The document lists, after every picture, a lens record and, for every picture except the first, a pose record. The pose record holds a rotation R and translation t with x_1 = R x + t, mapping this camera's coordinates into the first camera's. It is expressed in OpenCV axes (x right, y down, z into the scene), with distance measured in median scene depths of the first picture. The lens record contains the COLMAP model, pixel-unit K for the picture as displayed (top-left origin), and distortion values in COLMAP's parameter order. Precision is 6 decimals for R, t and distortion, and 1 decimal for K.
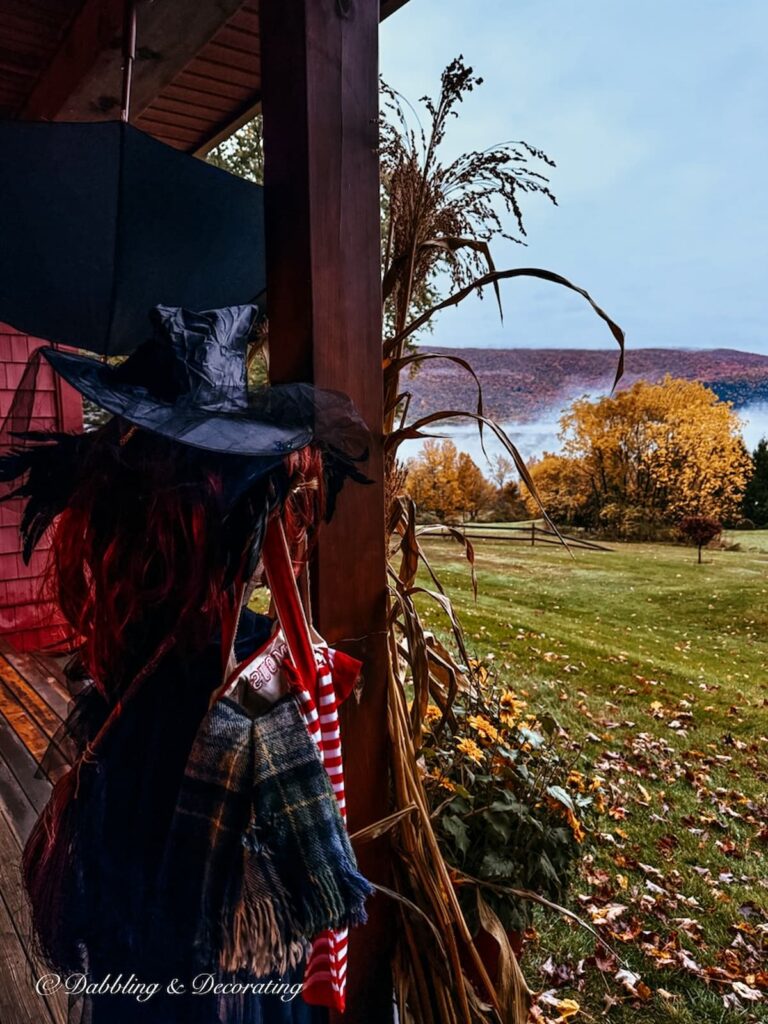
lens RADIAL K [[761.8, 0, 382.6], [0, 761.8, 521.3], [0, 0, 1]] dist [0.028715, -0.068640]
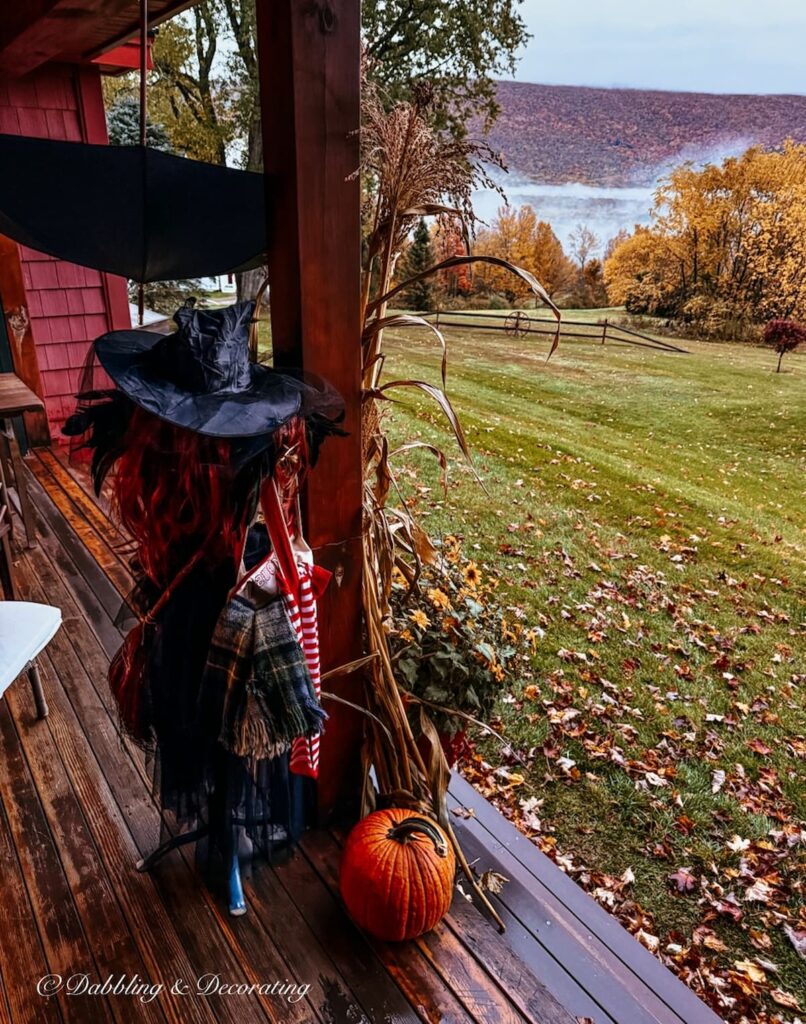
lens RADIAL K [[779.1, 0, 403.2], [0, 779.1, 570.0], [0, 0, 1]] dist [0.166775, -0.362472]
pose [[0.997710, 0.055379, -0.038833, 0.054626], [-0.039717, 0.944402, 0.326385, -0.102549], [0.054749, -0.324095, 0.944439, -0.133037]]
